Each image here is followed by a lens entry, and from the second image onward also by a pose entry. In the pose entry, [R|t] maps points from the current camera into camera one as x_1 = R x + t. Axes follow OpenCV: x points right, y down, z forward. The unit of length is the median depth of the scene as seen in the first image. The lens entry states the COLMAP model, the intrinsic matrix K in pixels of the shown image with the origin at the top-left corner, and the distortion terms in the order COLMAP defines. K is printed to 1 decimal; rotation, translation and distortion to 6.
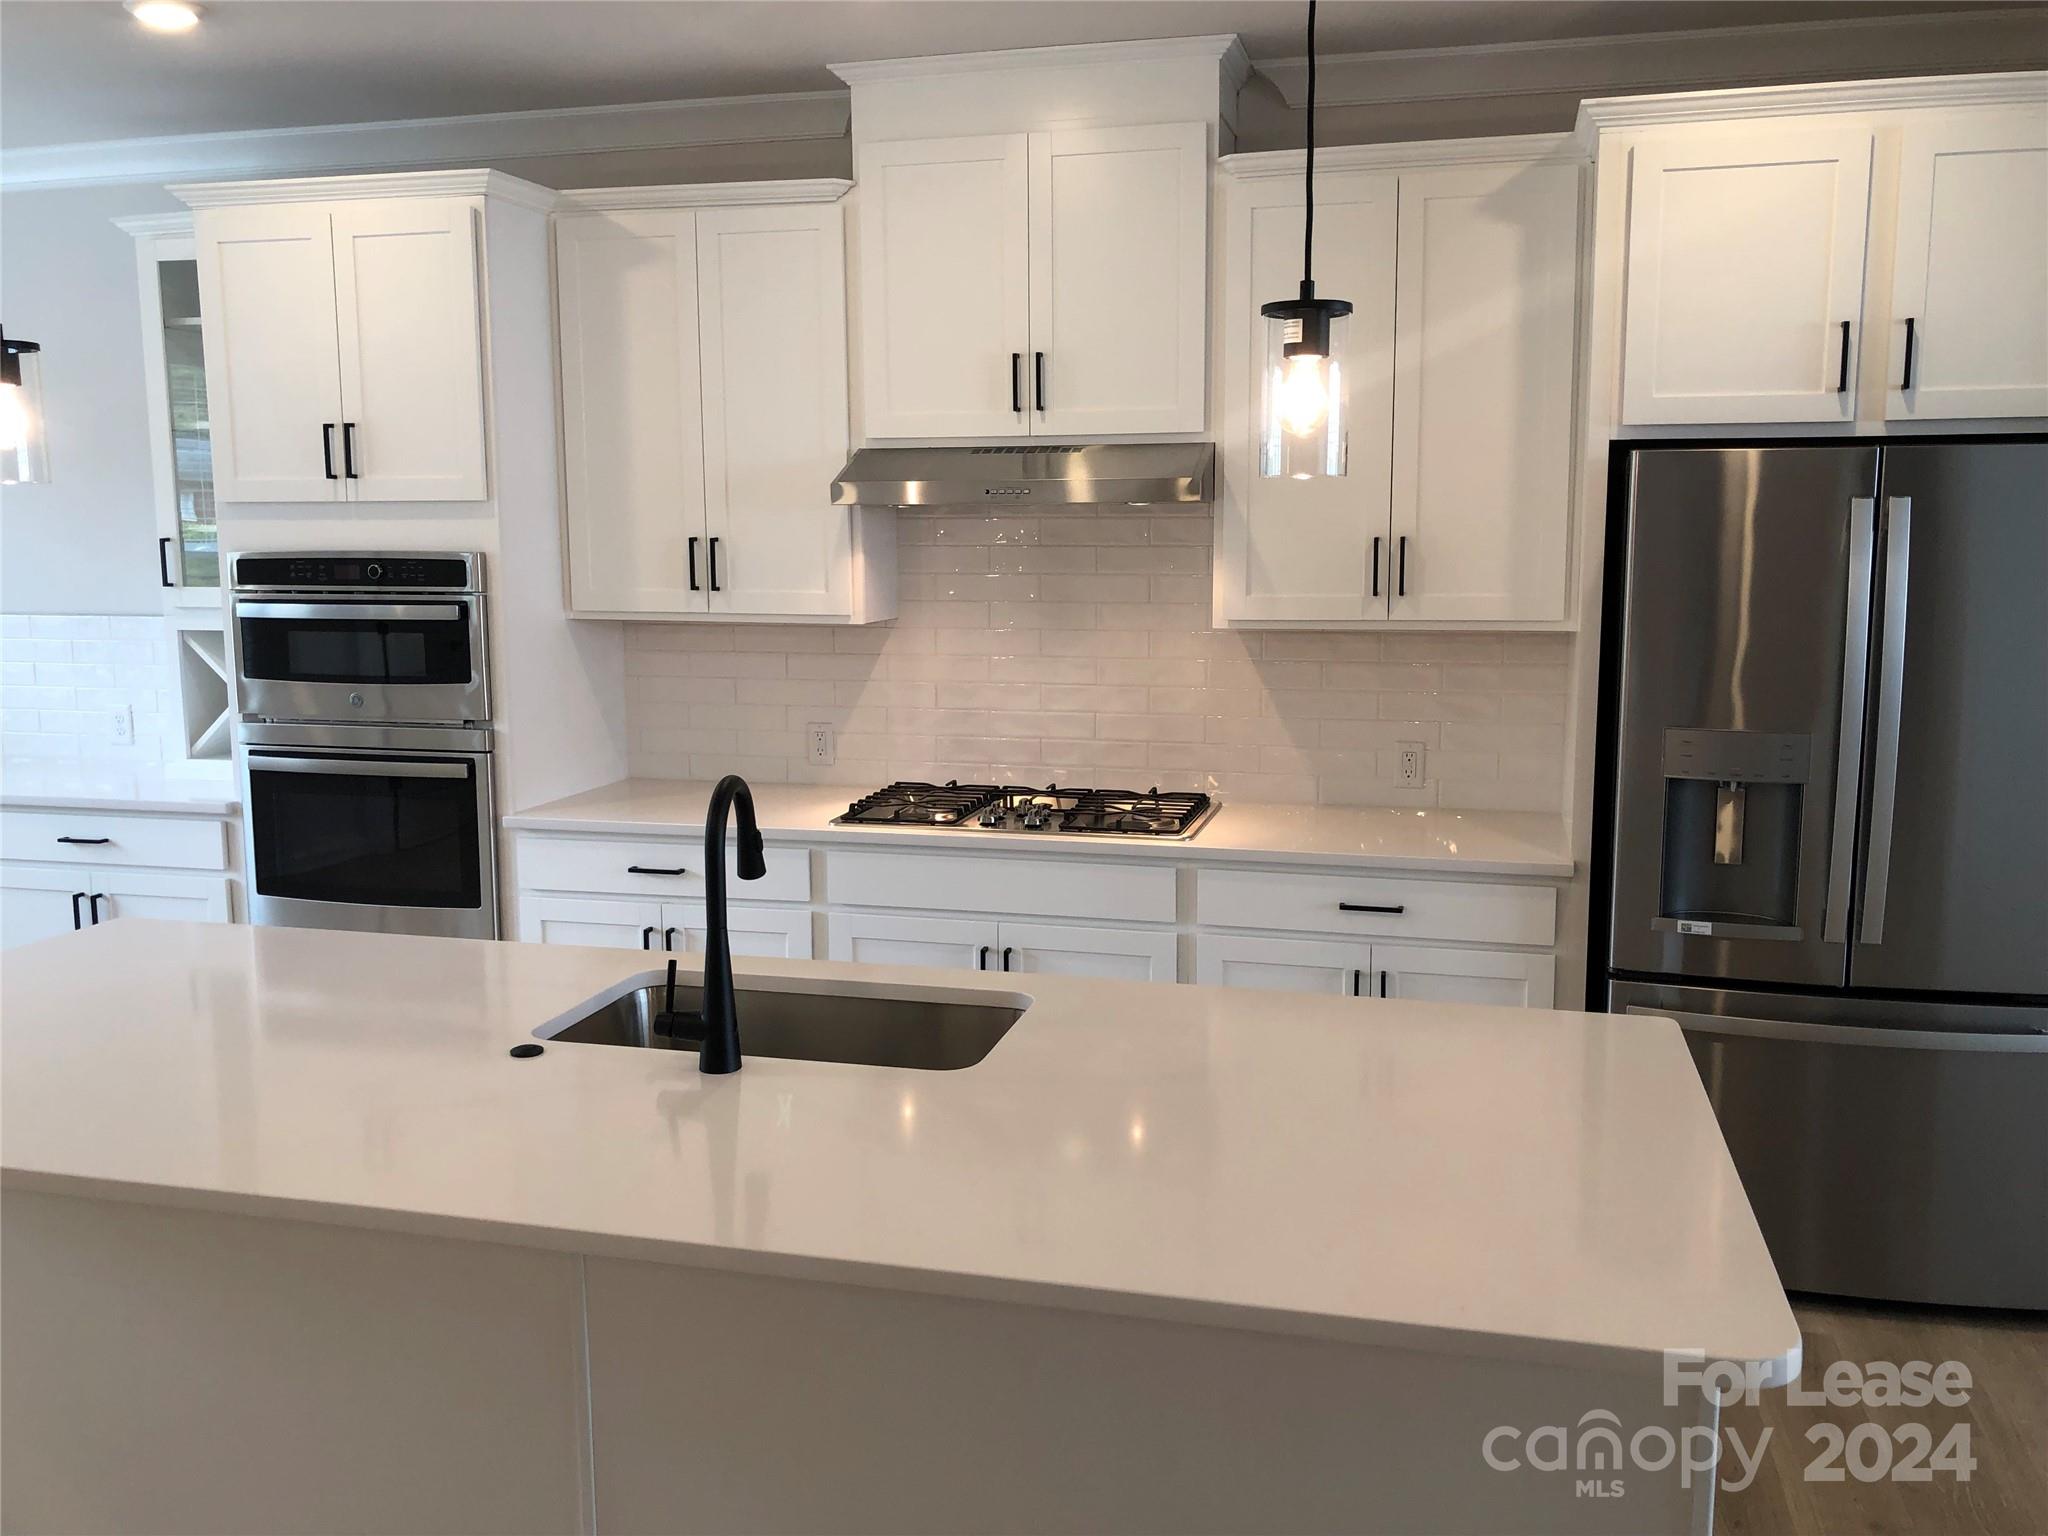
lens RADIAL K [[1671.2, 0, 1048.9], [0, 1671.2, 742.2], [0, 0, 1]] dist [0.115222, -0.294030]
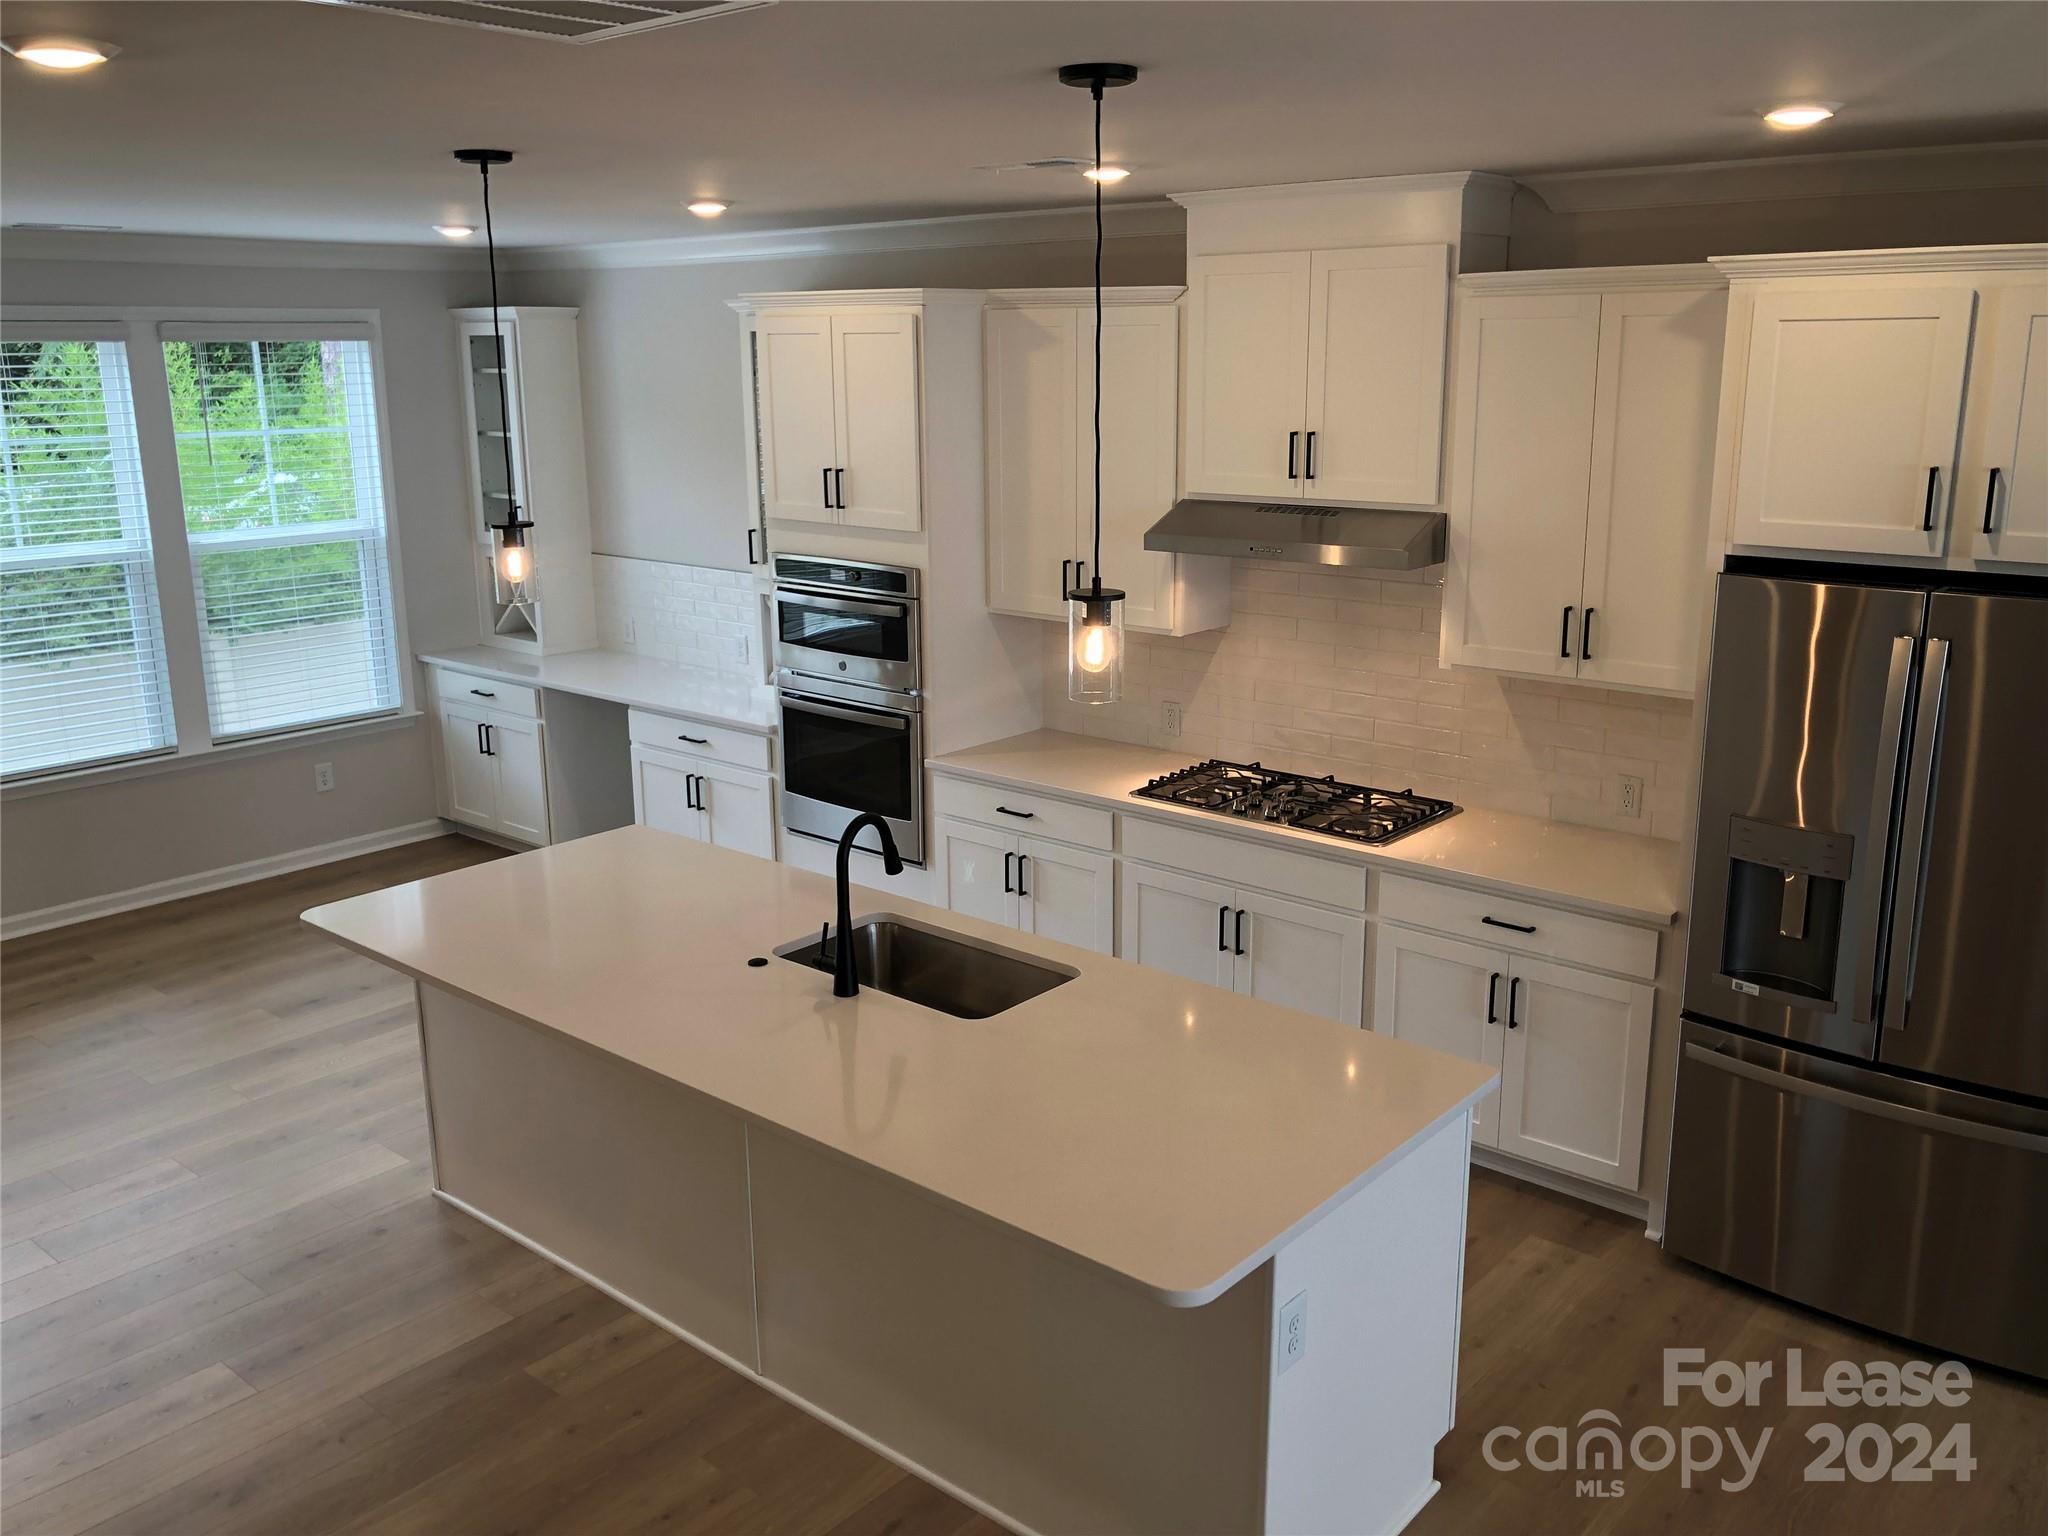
lens RADIAL K [[1695.6, 0, 1024.0], [0, 1695.6, 768.0], [0, 0, 1]] dist [0.068111, -0.107170]
pose [[0.893900, 0.106561, -0.435417, 0.366519], [-0.055806, 0.990232, 0.127775, -0.135615], [0.444780, -0.089919, 0.891115, -0.208862]]
